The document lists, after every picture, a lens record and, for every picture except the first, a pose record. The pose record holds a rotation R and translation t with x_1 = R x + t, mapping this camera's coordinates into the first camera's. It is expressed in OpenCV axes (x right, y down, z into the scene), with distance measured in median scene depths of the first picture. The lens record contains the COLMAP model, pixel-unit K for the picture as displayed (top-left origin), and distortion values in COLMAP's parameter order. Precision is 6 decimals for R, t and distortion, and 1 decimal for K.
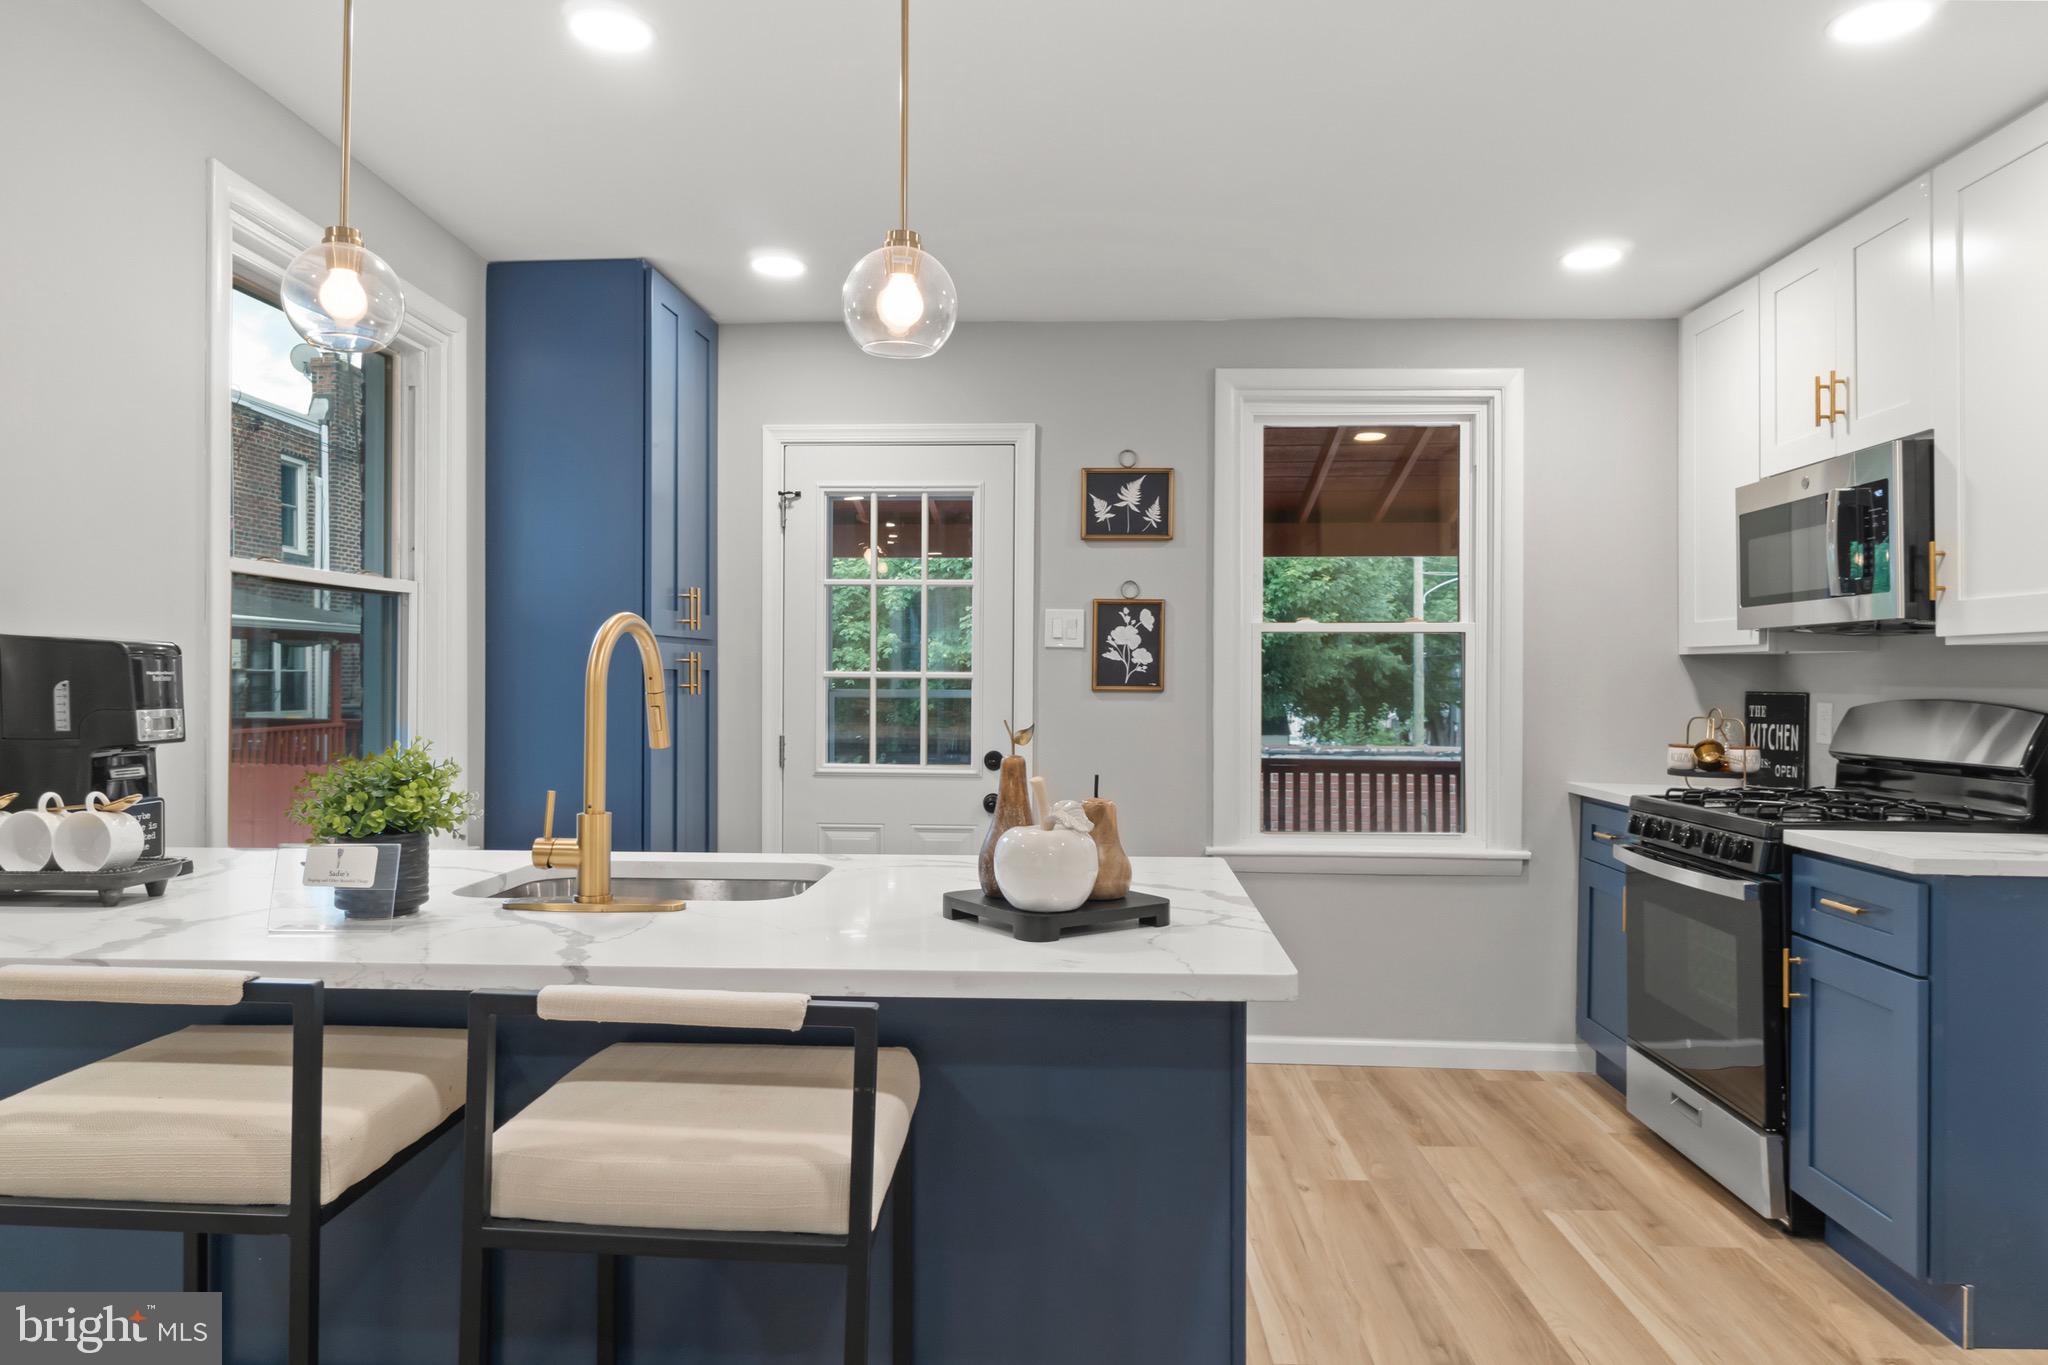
lens RADIAL K [[1326.2, 0, 1019.4], [0, 1326.2, 675.8], [0, 0, 1]] dist [-0.003114, 0.003069]
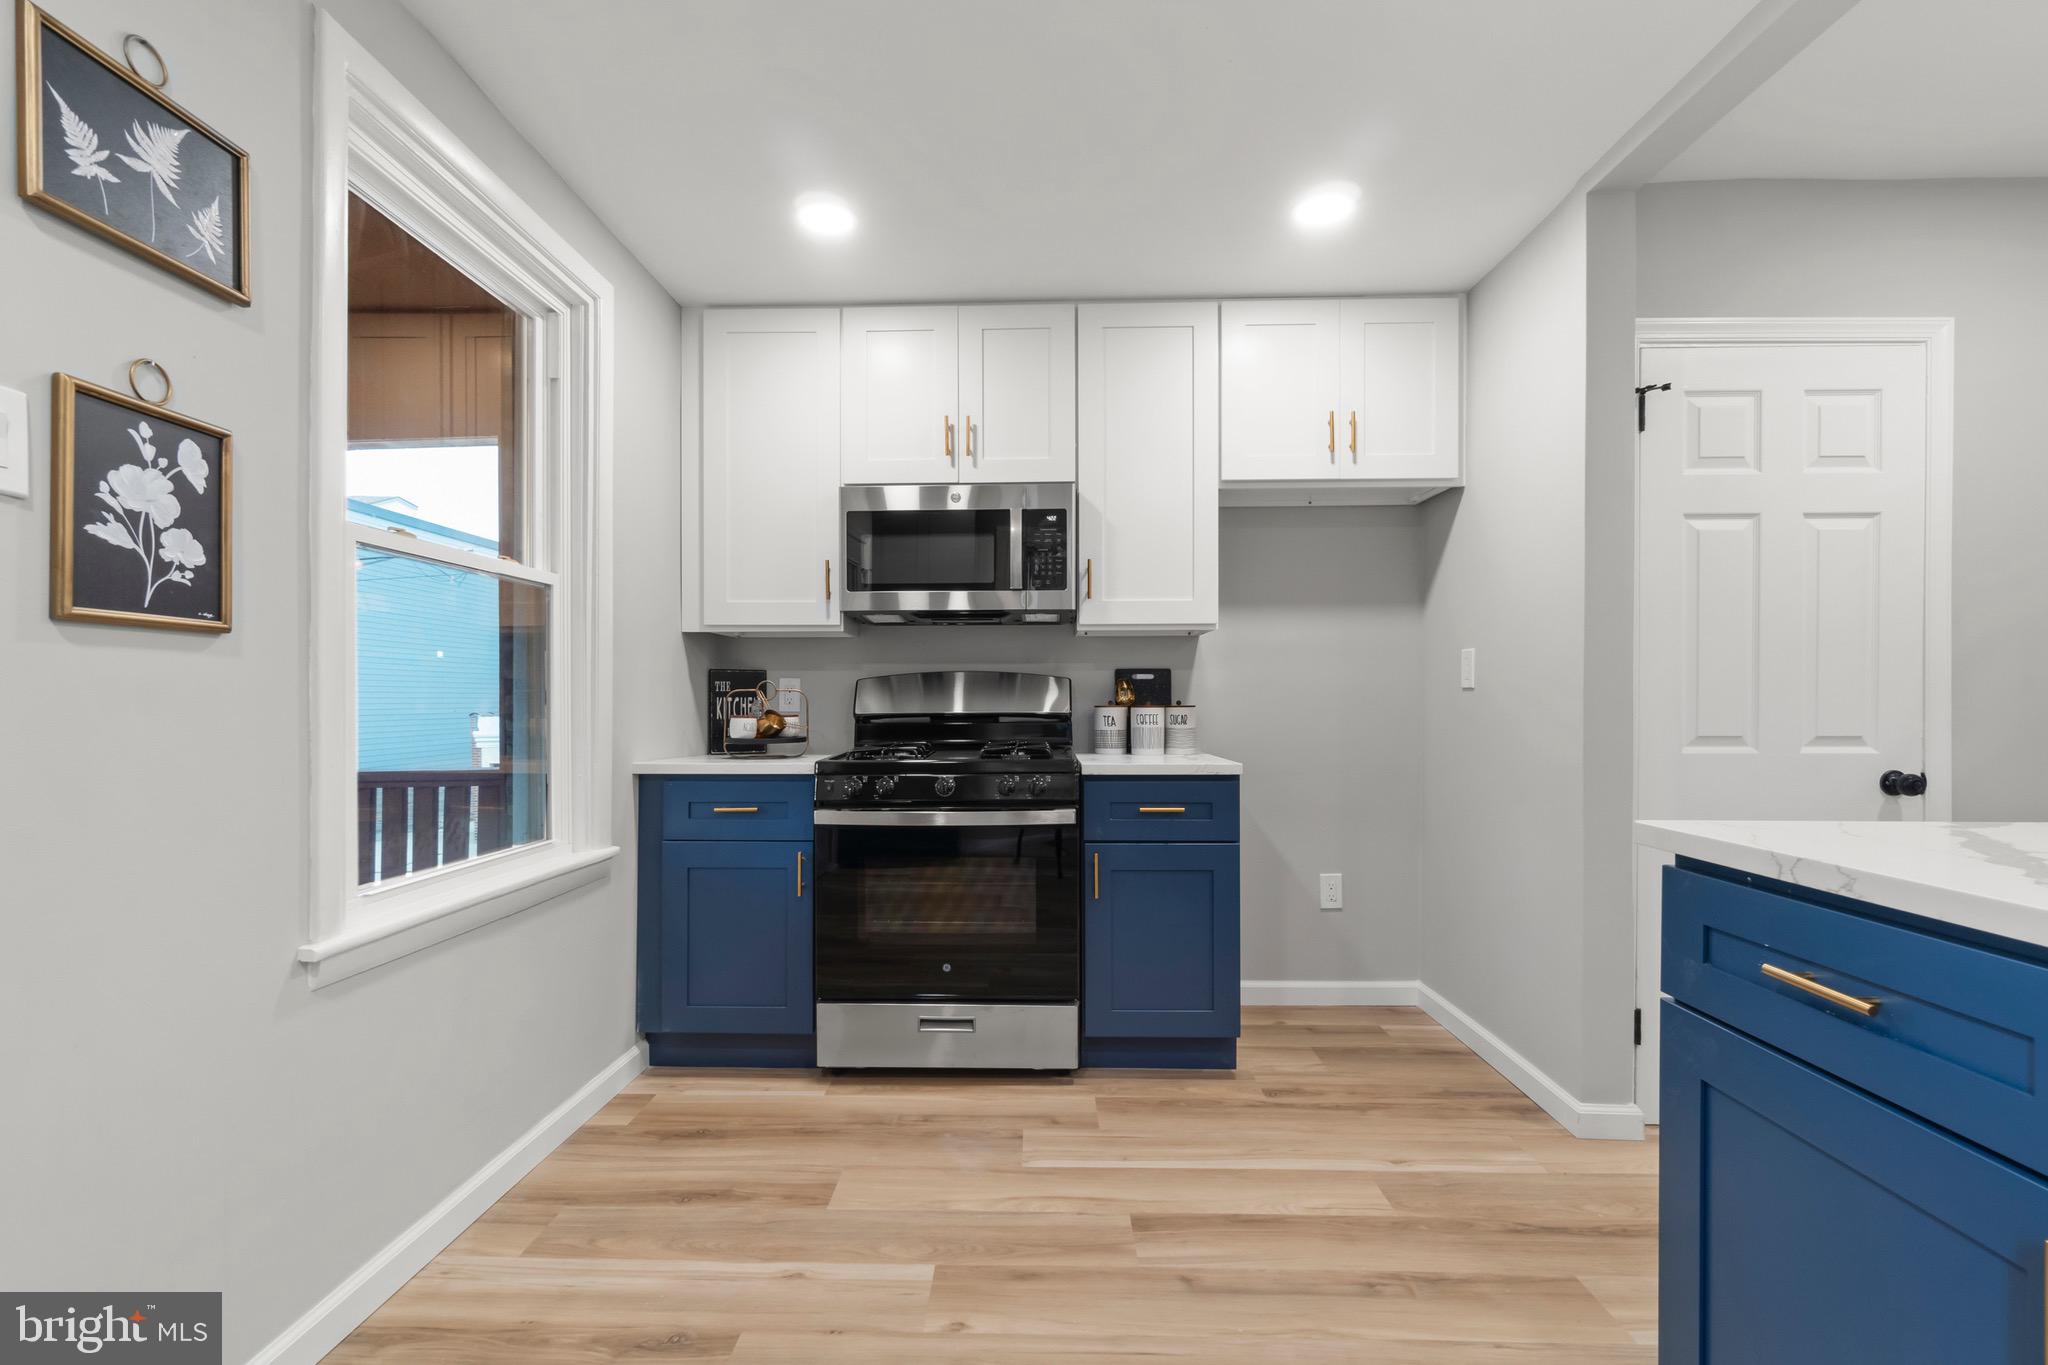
lens RADIAL K [[884.9, 0, 1022.4], [0, 884.9, 703.3], [0, 0, 1]] dist [-0.002355, -0.000098]
pose [[-0.013031, -0.009852, 0.999867, -0.222589], [0.000332, 0.999951, 0.009857, 0.037176], [-0.999915, 0.000461, -0.013027, 0.824735]]
